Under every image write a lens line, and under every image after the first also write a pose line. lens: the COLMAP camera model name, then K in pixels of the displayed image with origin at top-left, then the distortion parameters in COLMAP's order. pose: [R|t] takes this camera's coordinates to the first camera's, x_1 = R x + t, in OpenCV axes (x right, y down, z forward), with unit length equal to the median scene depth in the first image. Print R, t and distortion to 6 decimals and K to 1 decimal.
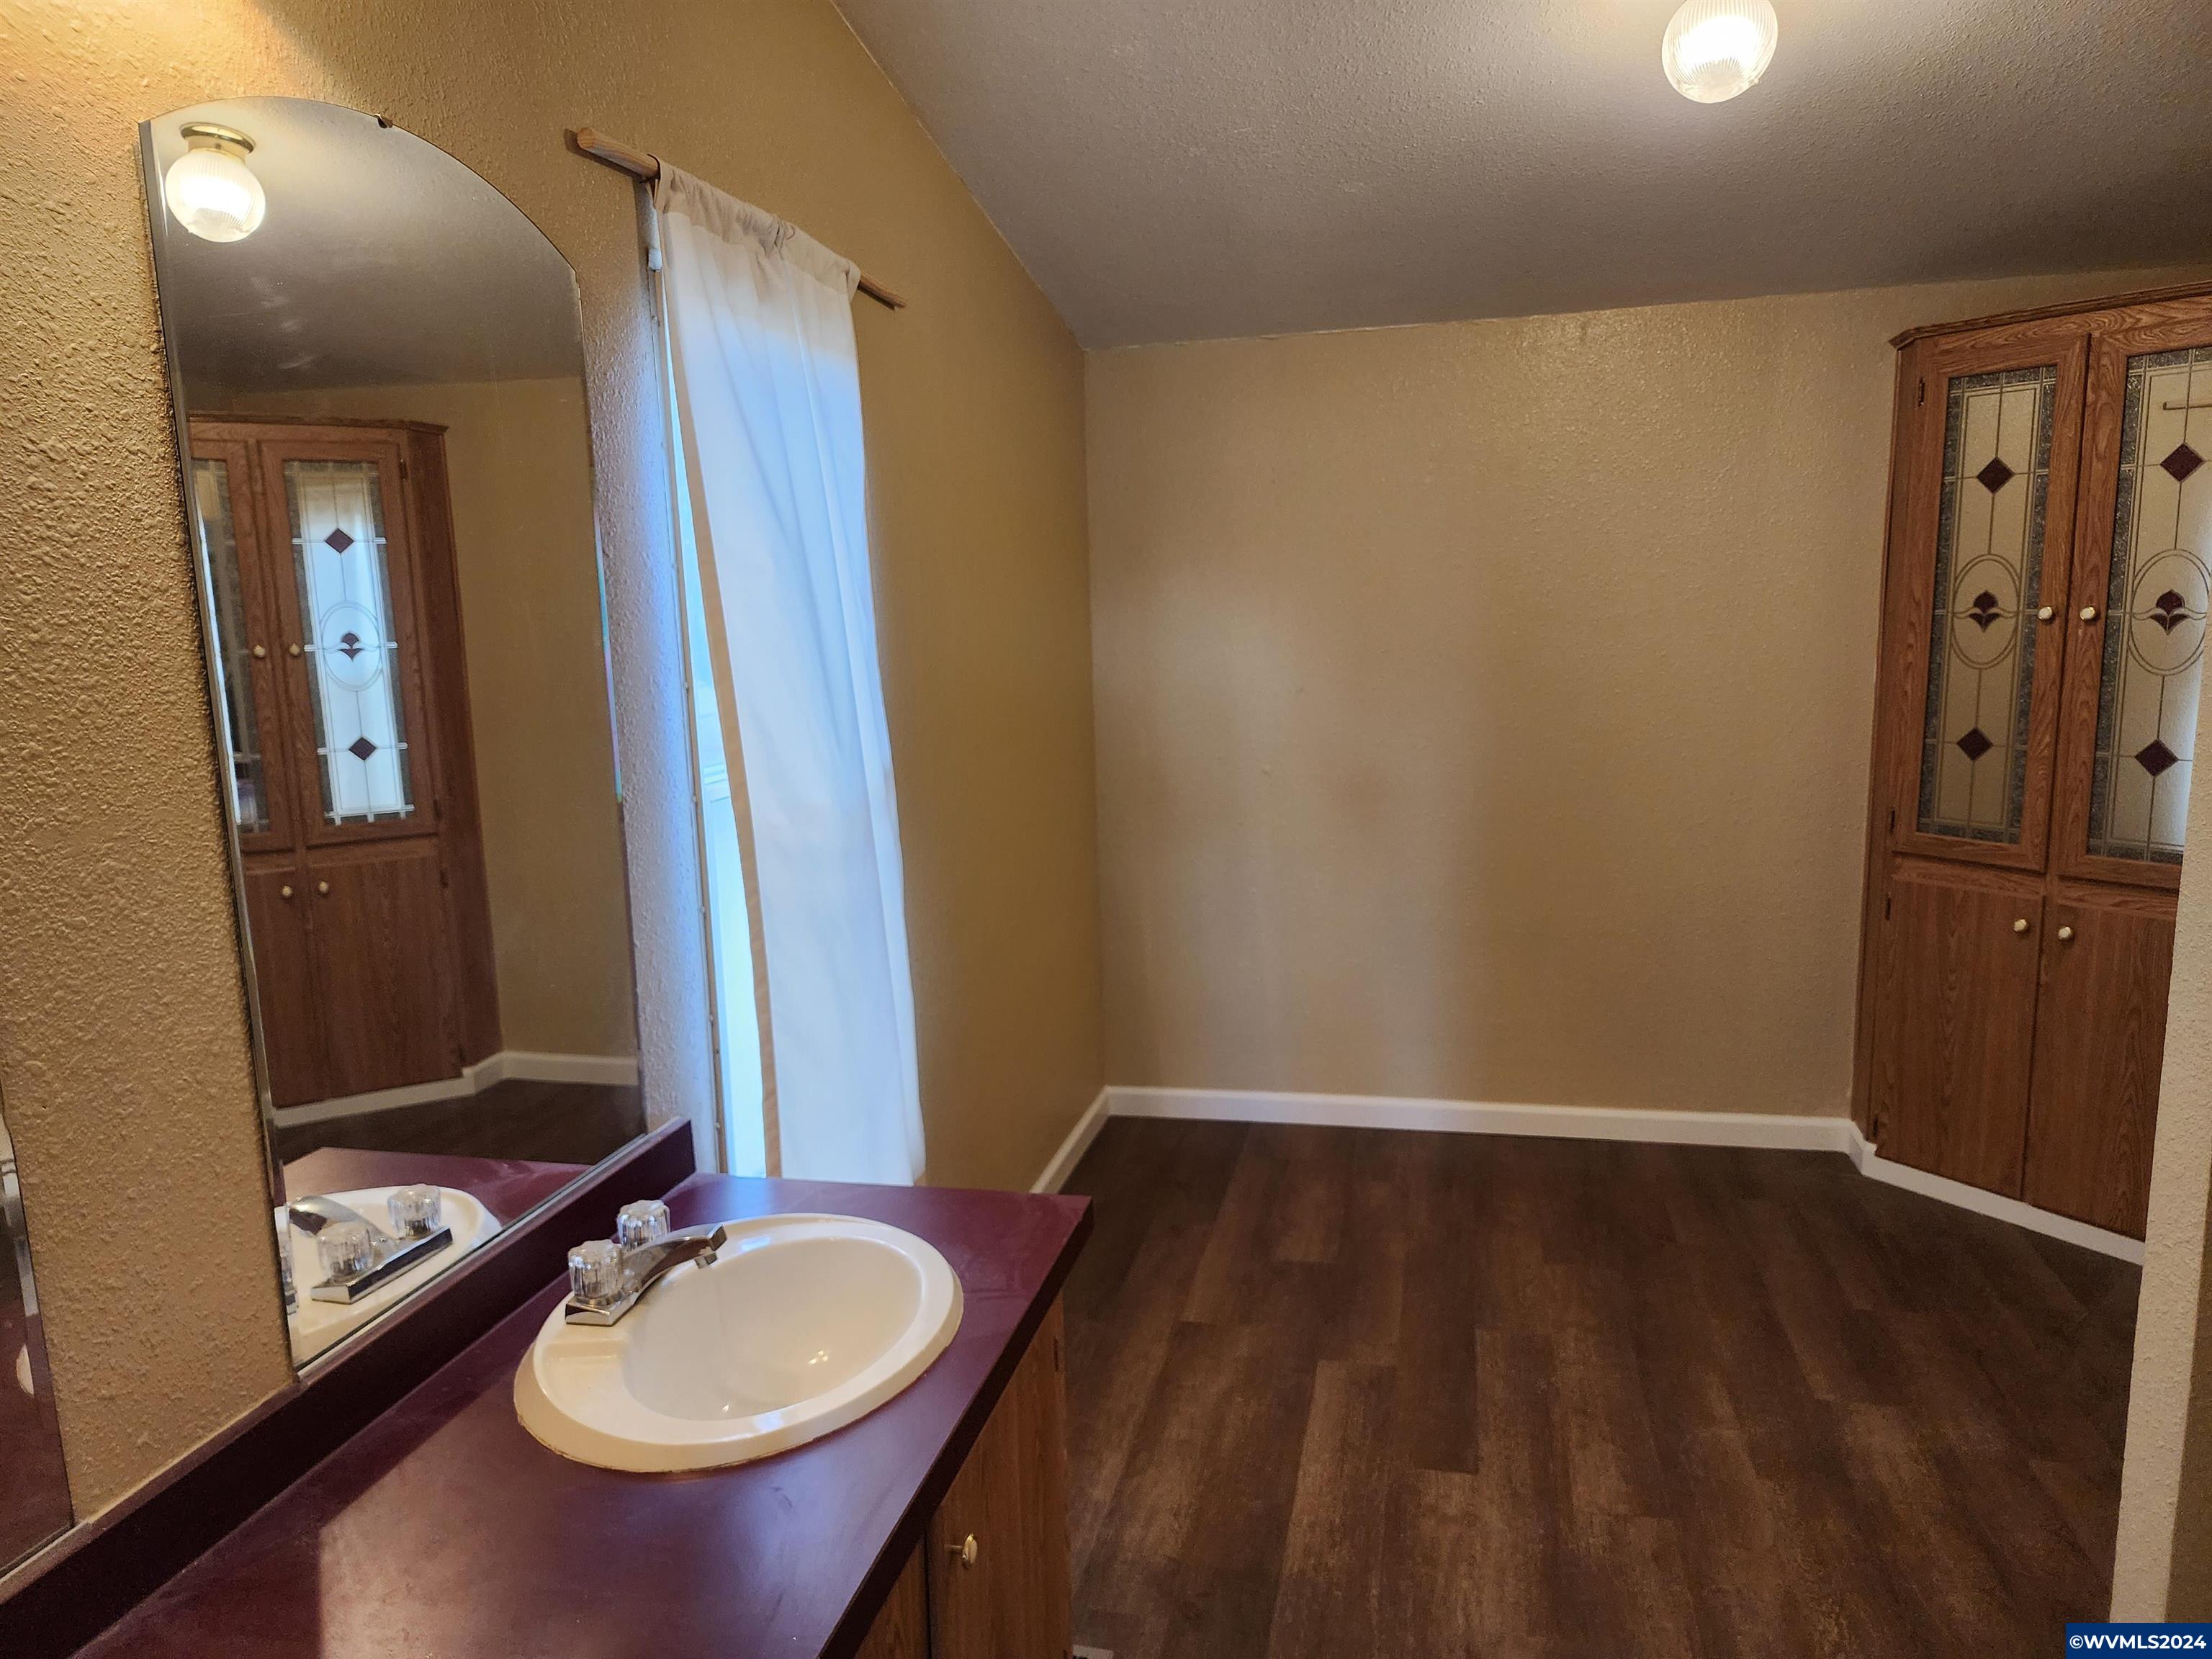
lens RADIAL K [[1471.1, 0, 1106.1], [0, 1471.1, 844.0], [0, 0, 1]] dist [0.004267, -0.005787]
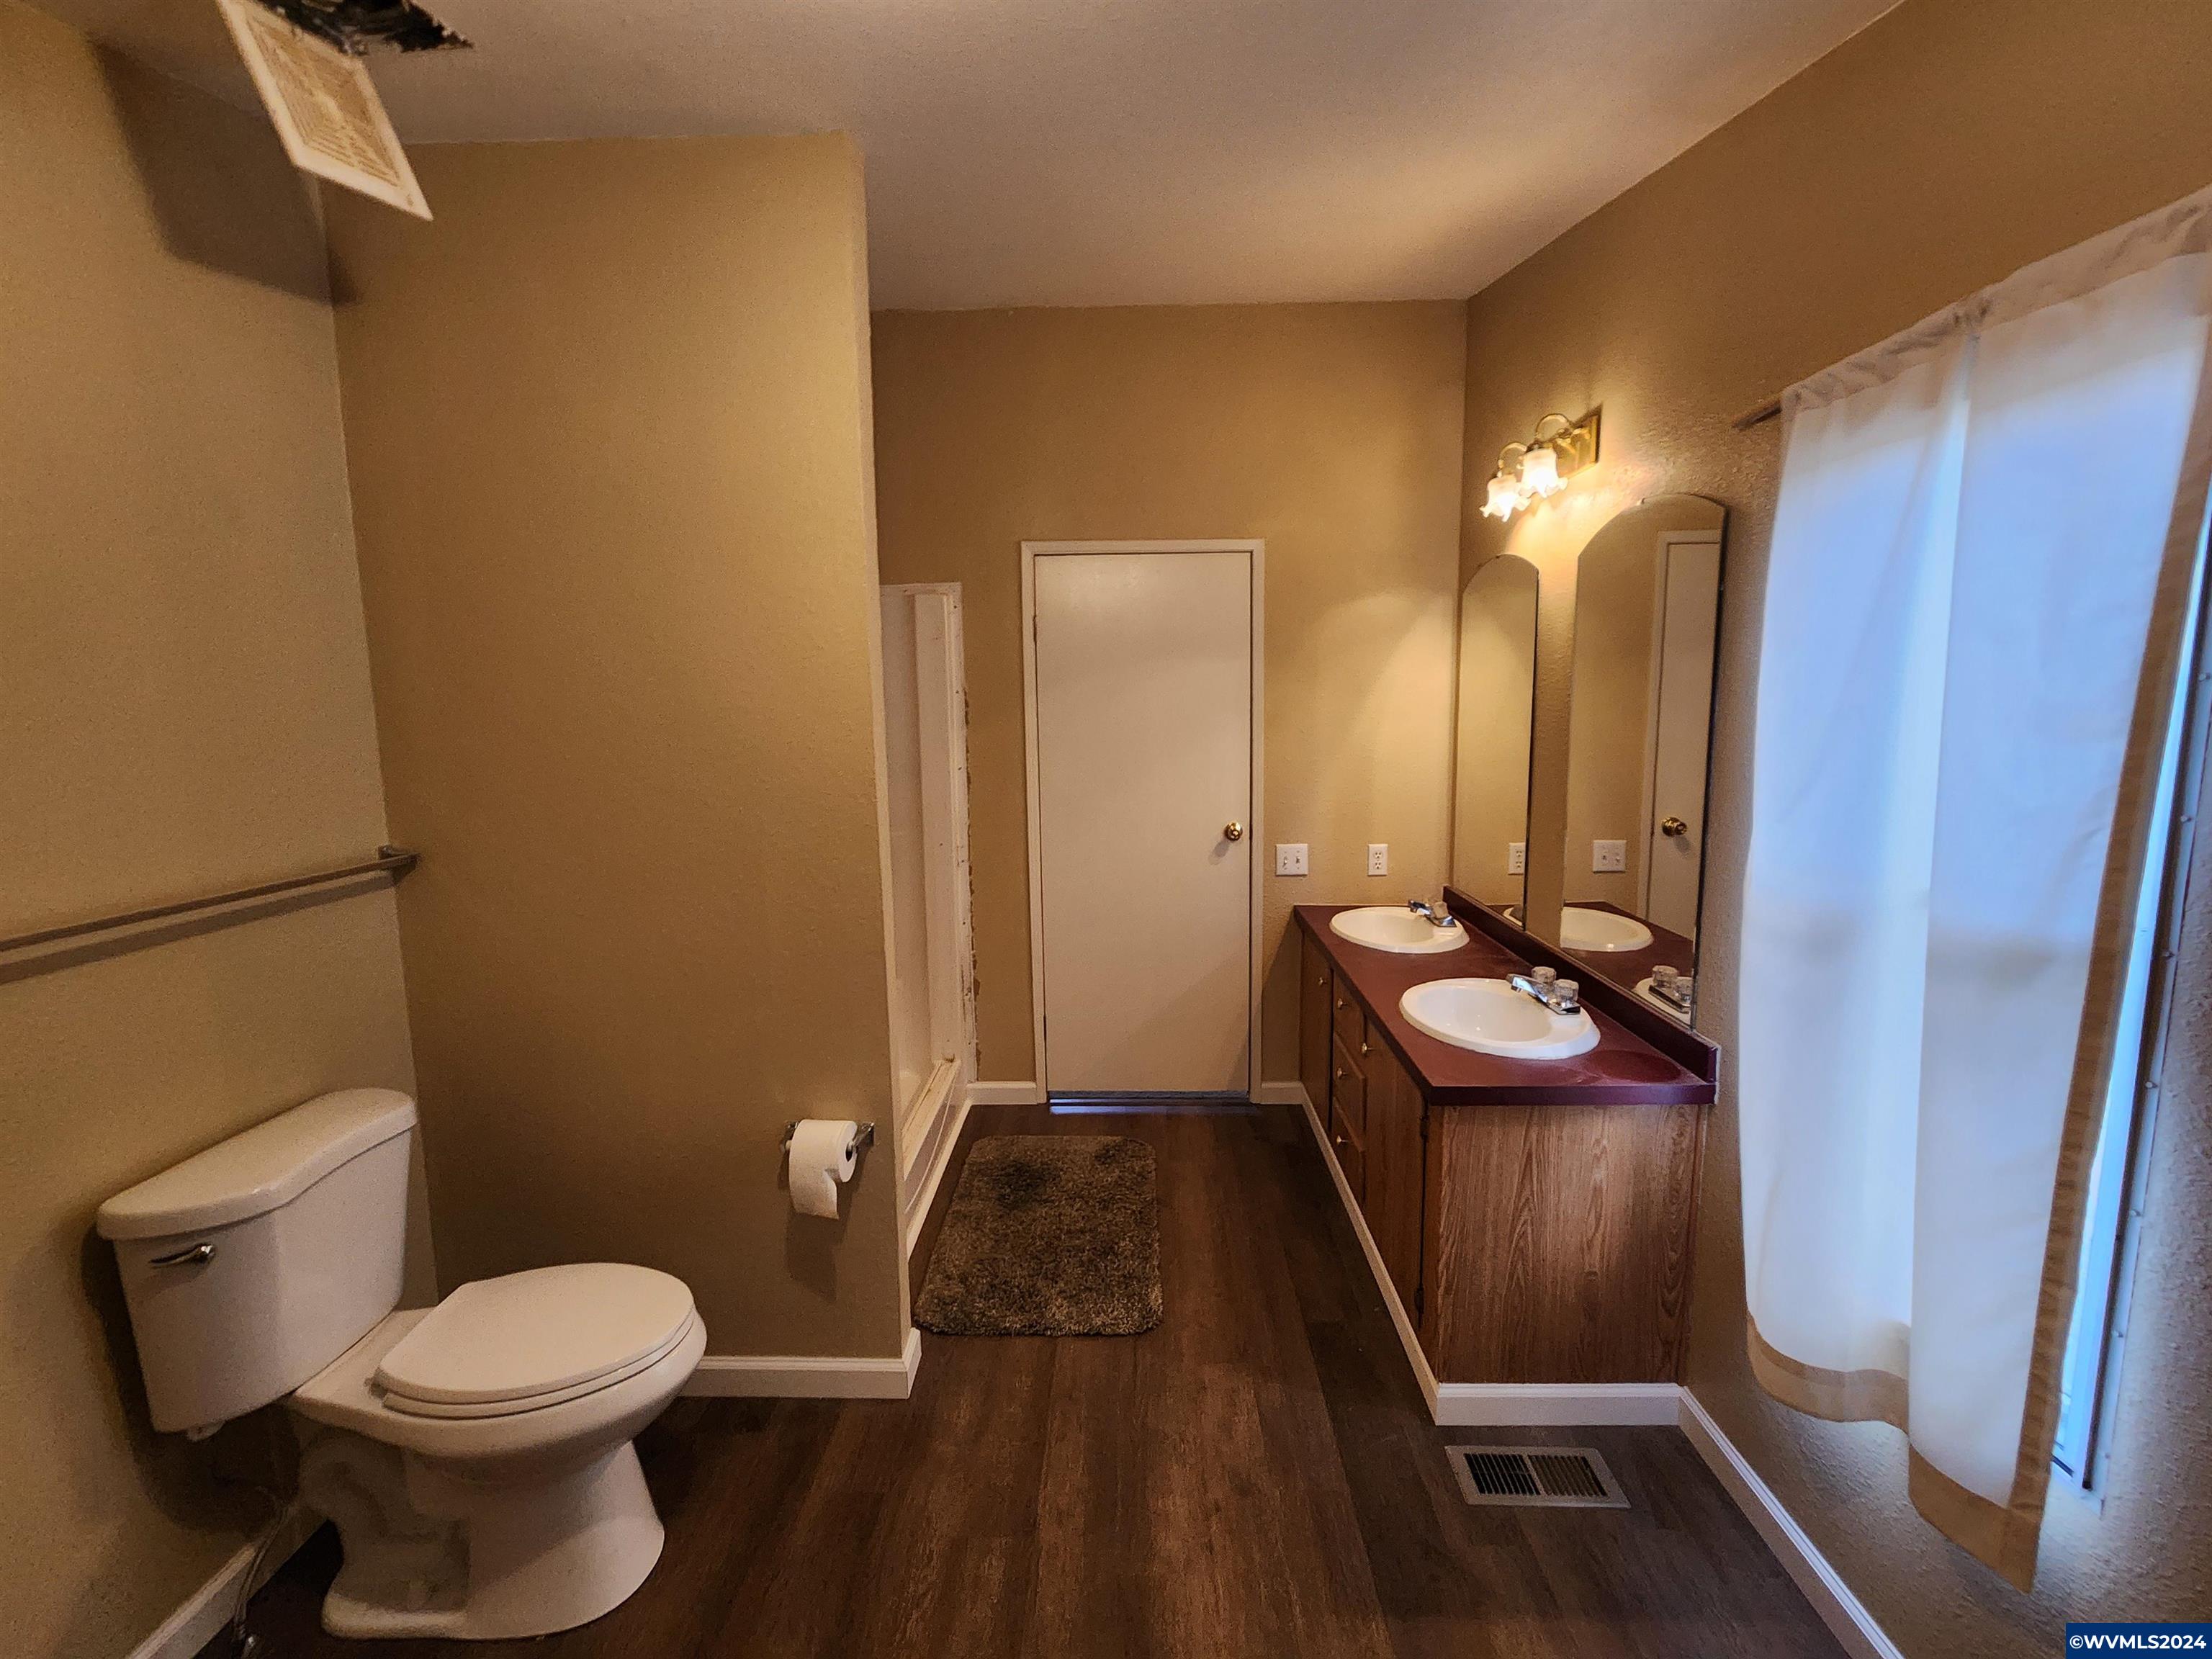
lens RADIAL K [[1156.2, 0, 1106.0], [0, 1156.2, 829.5], [0, 0, 1]] dist [0.001663, -0.001425]
pose [[-0.977368, 0.066088, -0.200957, 0.302329], [0.006490, 0.958870, 0.283773, -0.203712], [0.211445, 0.276046, -0.937598, 1.069181]]
